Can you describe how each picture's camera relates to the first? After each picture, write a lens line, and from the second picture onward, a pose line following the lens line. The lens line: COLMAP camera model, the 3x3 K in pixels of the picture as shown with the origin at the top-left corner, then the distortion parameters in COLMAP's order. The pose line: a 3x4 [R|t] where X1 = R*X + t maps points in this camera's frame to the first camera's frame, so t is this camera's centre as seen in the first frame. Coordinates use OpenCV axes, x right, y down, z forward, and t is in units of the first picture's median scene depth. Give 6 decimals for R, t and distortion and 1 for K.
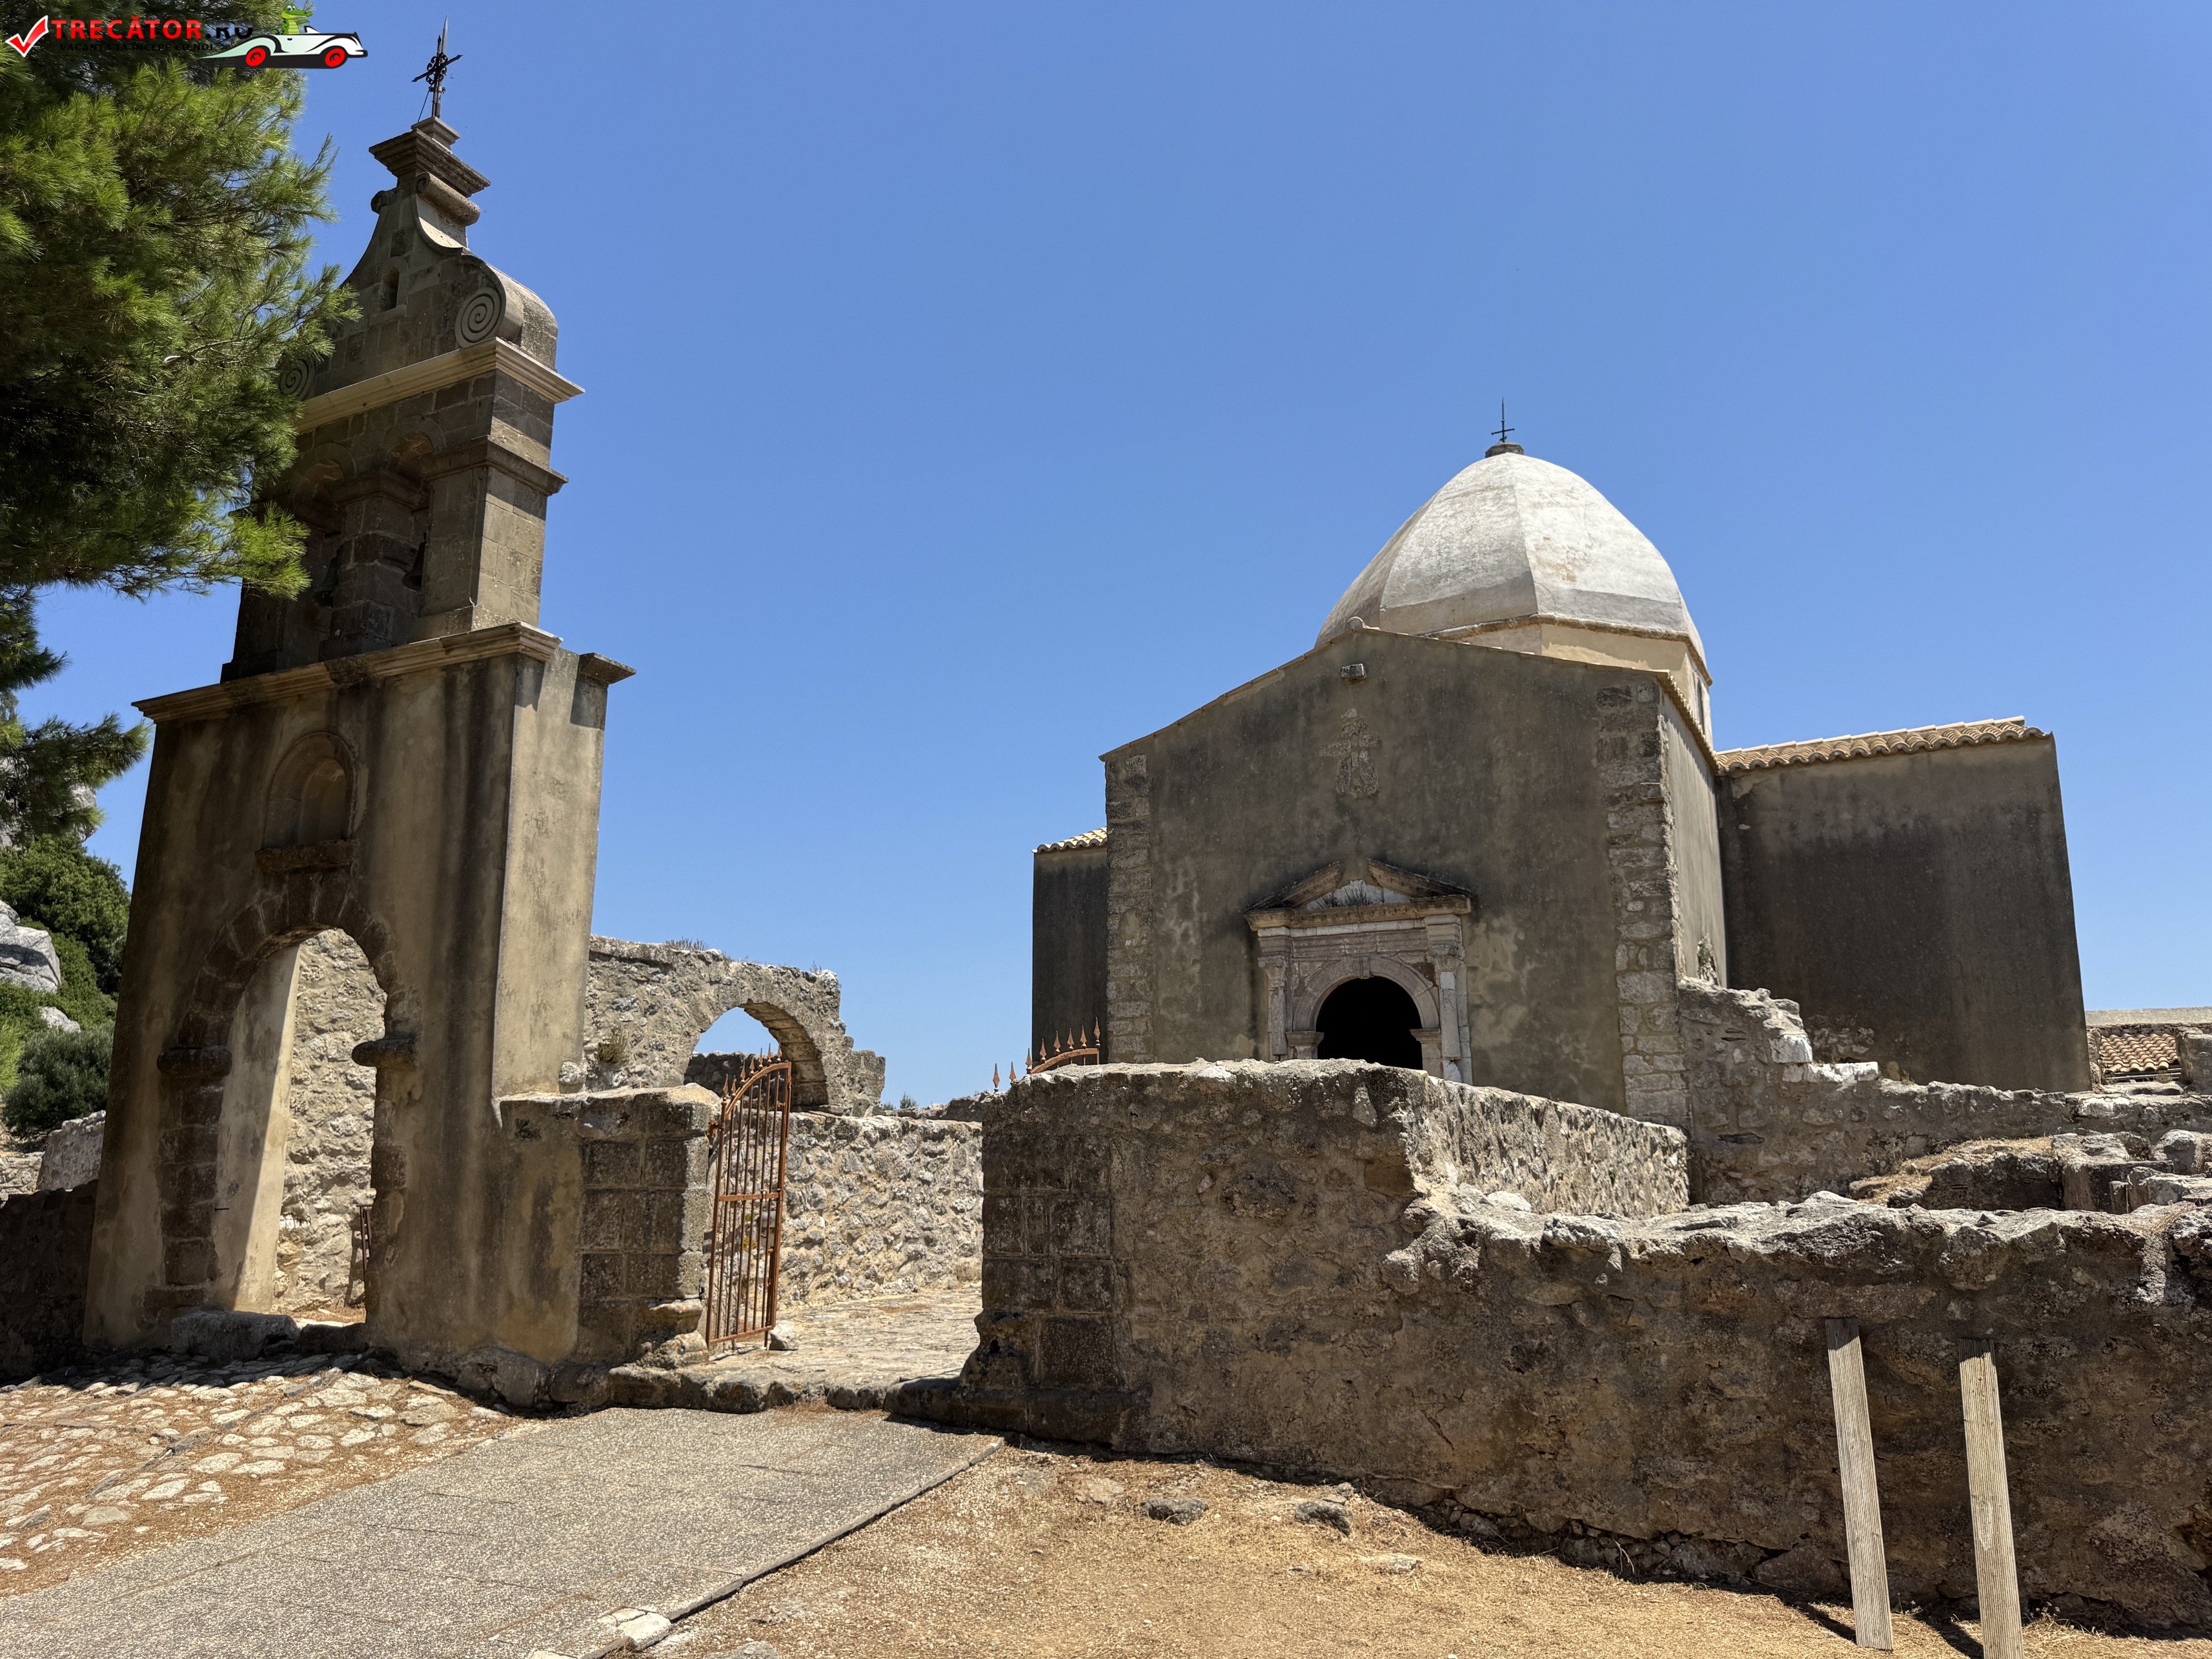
lens RADIAL K [[1562.2, 0, 1120.8], [0, 1562.2, 836.7], [0, 0, 1]] dist [0.051503, -0.070415]
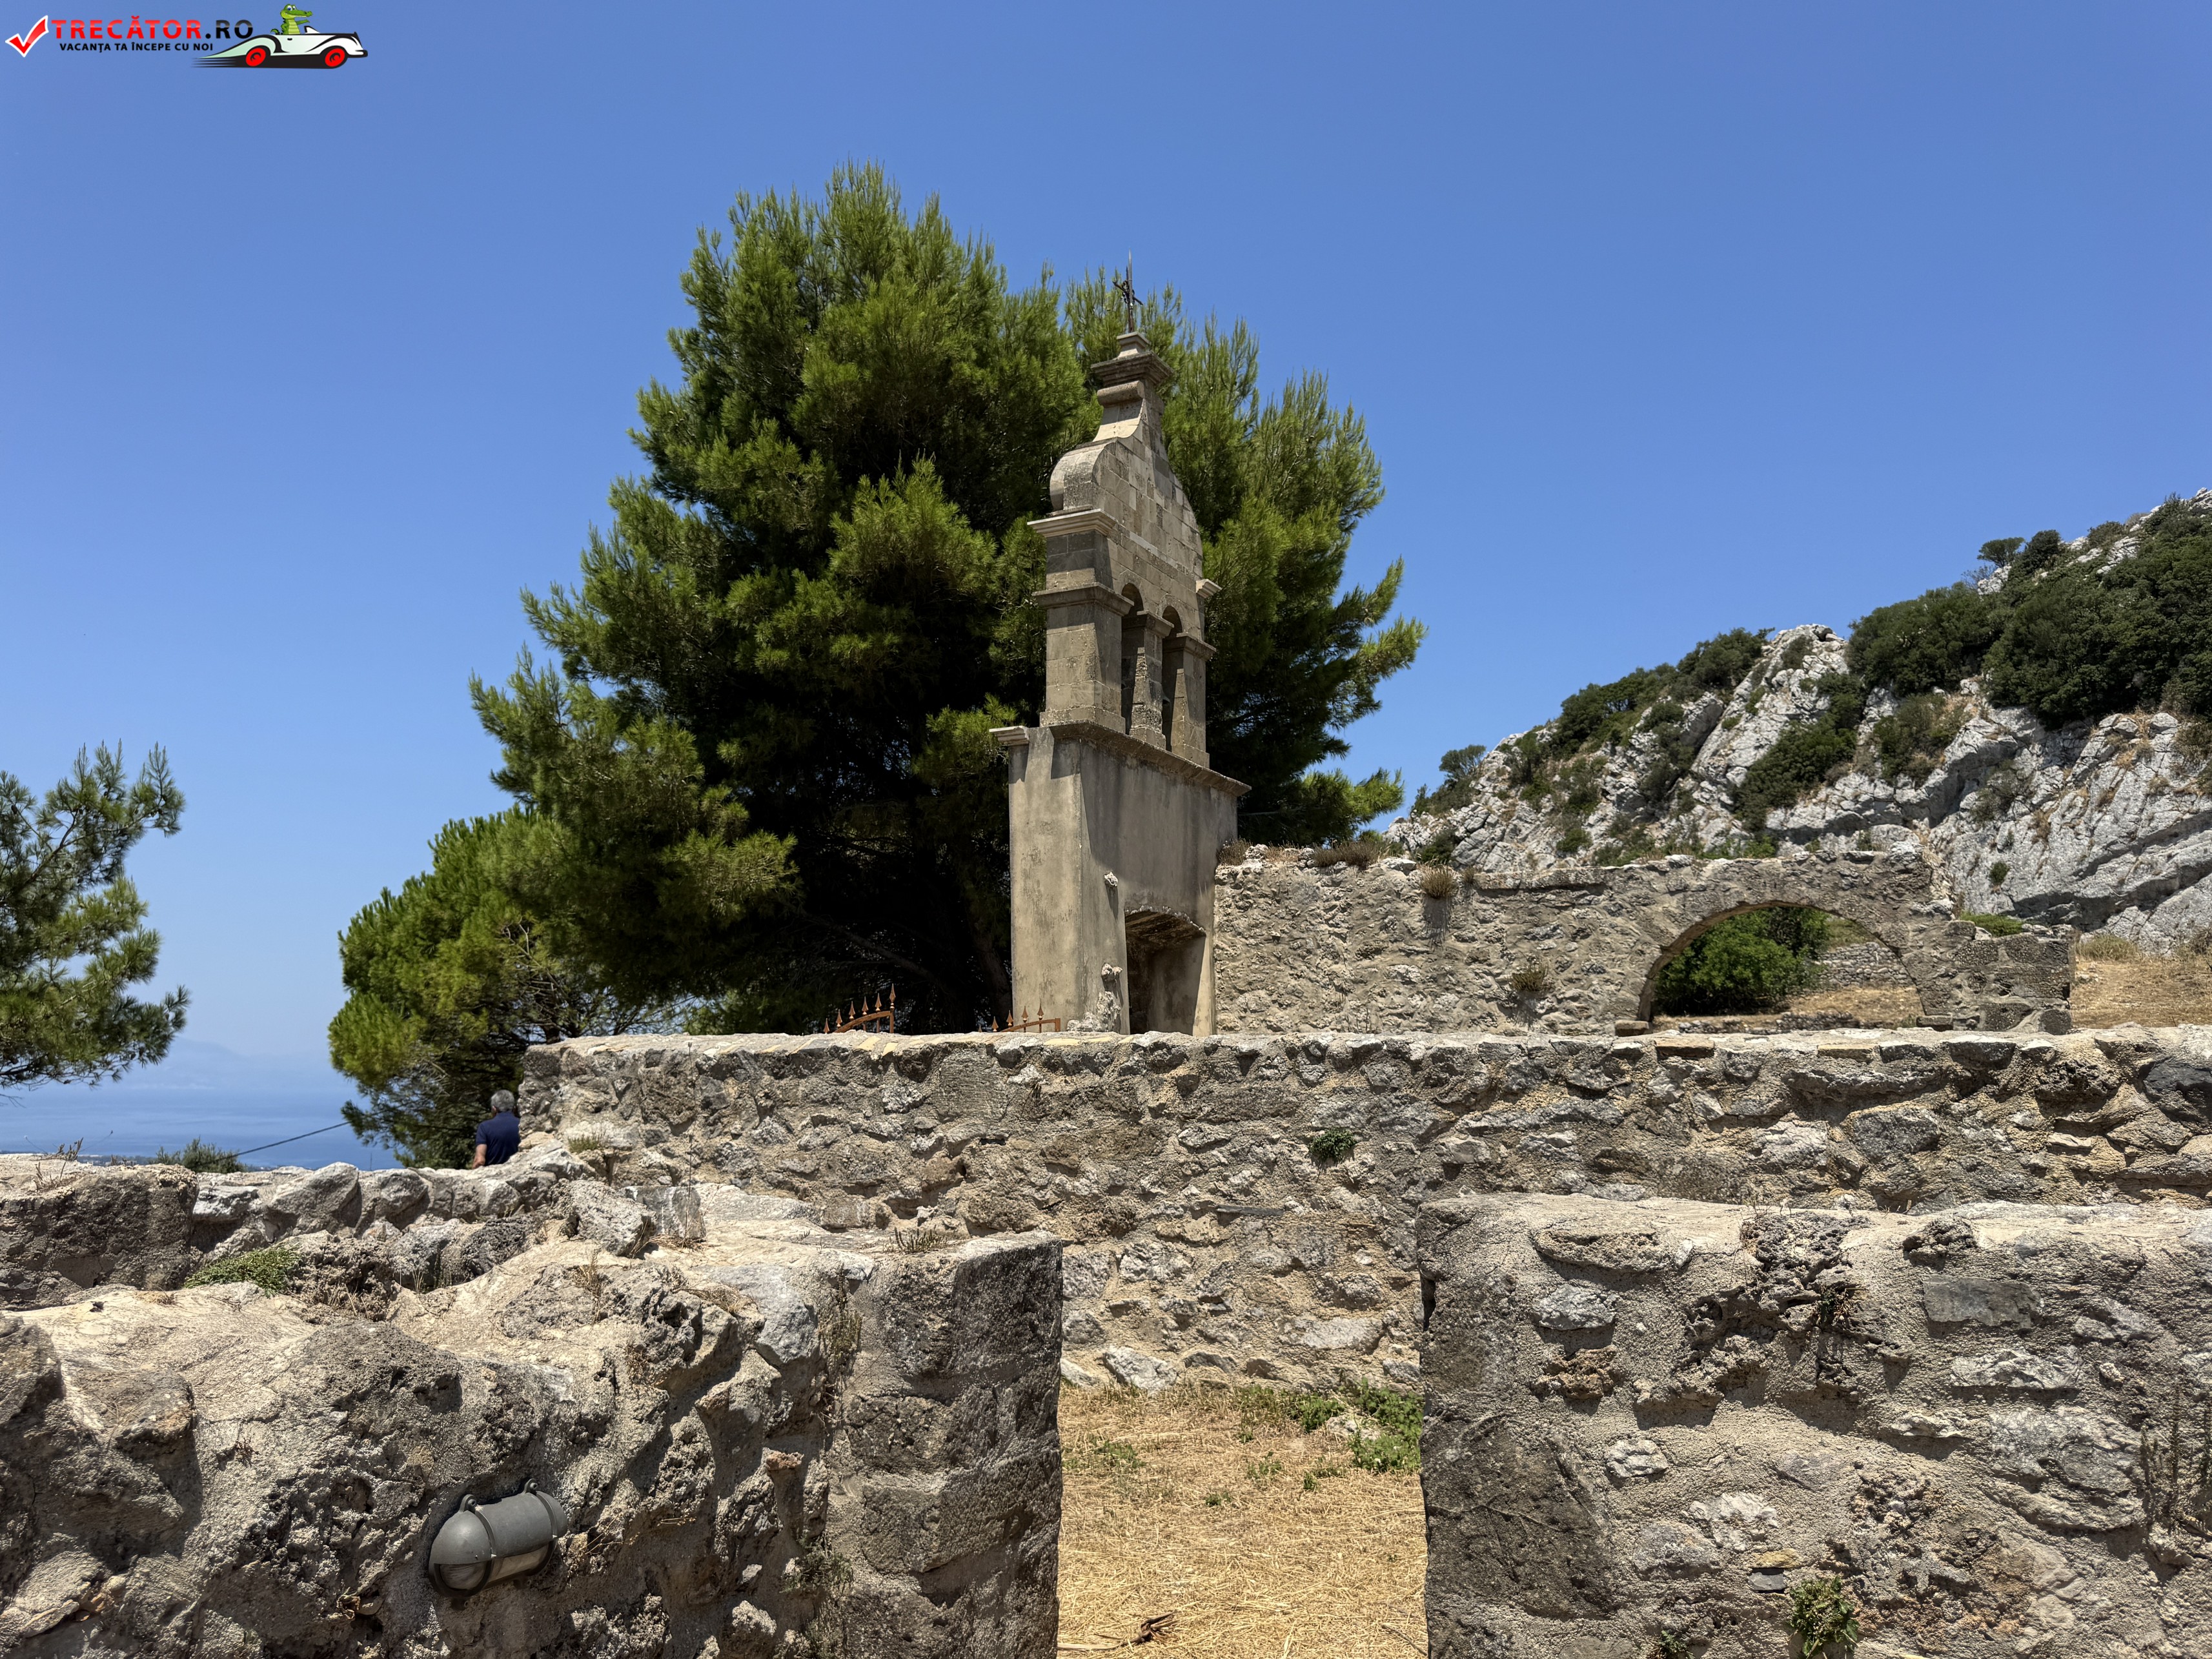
lens RADIAL K [[1562.2, 0, 1091.7], [0, 1562.2, 828.2], [0, 0, 1]] dist [0.051503, -0.070415]
pose [[-0.039932, -0.144713, -0.988668, 1.000947], [0.212570, 0.965577, -0.149919, 0.183899], [0.976330, -0.216148, -0.007796, 1.028714]]
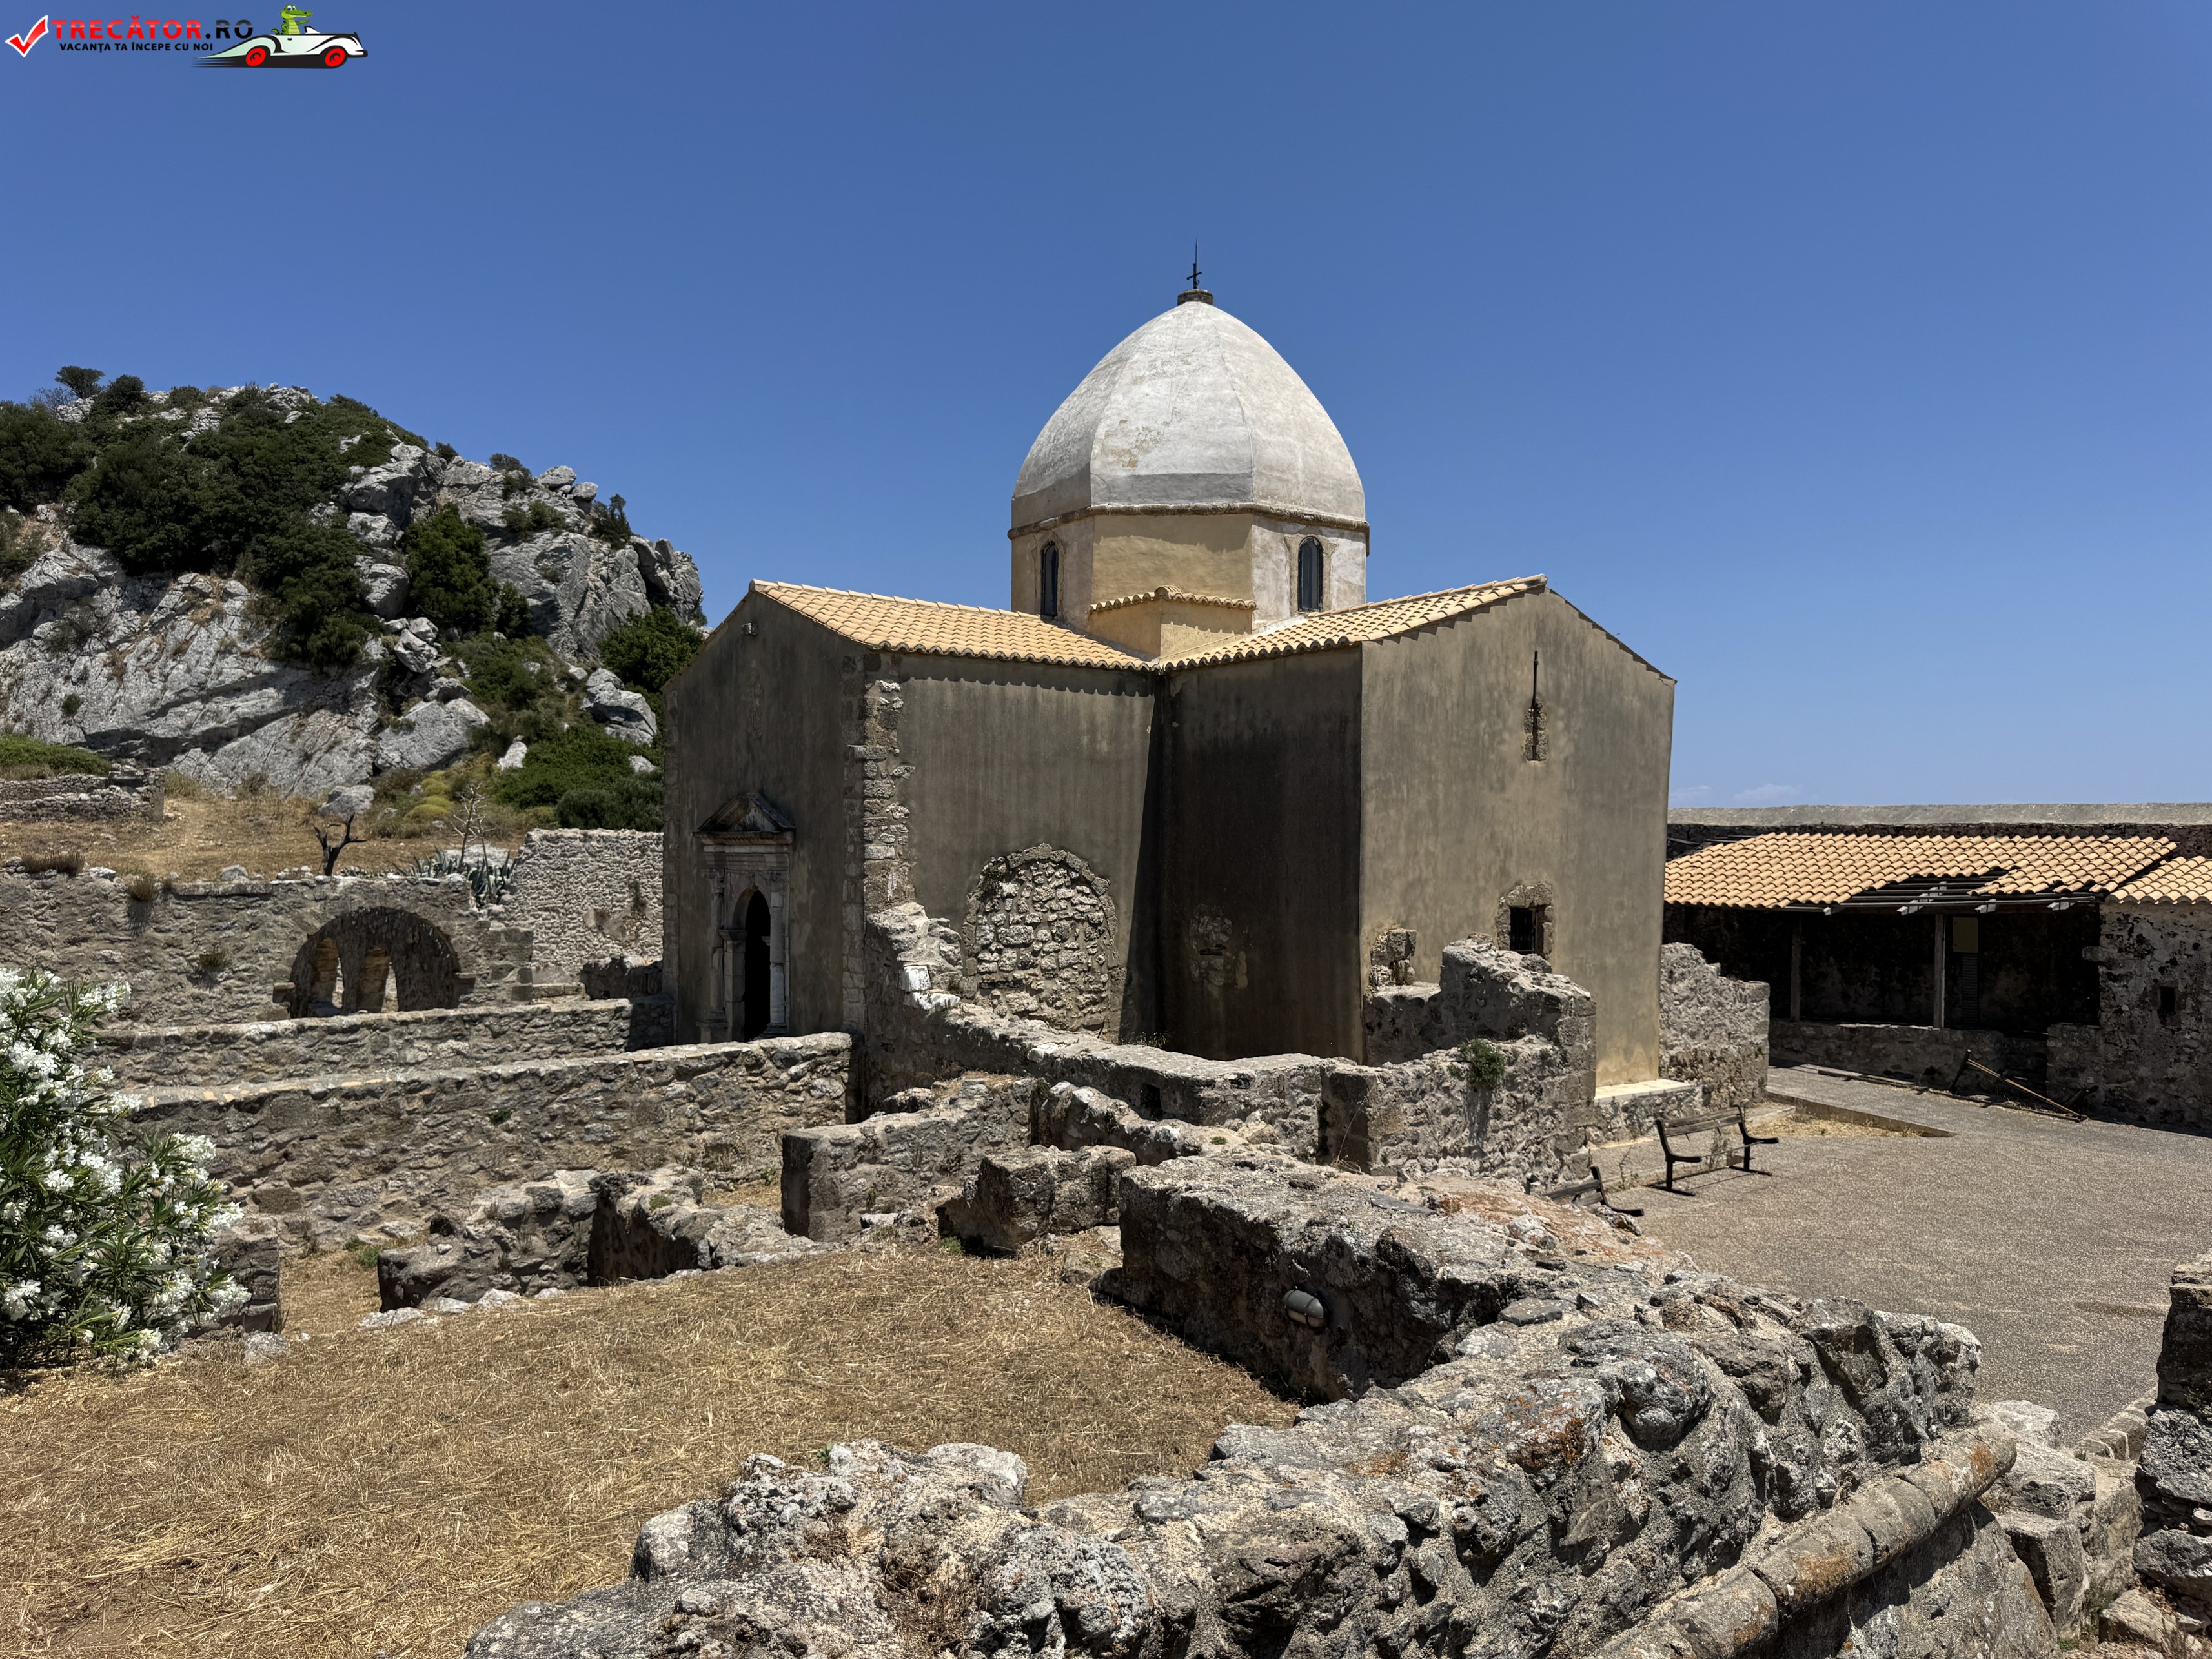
lens RADIAL K [[1562.2, 0, 1121.9], [0, 1562.2, 829.8], [0, 0, 1]] dist [0.051503, -0.070415]
pose [[0.907233, -0.003569, -0.420614, 1.516905], [0.090878, 0.978010, 0.187718, -0.260082], [0.410695, -0.208529, 0.887607, 0.059065]]
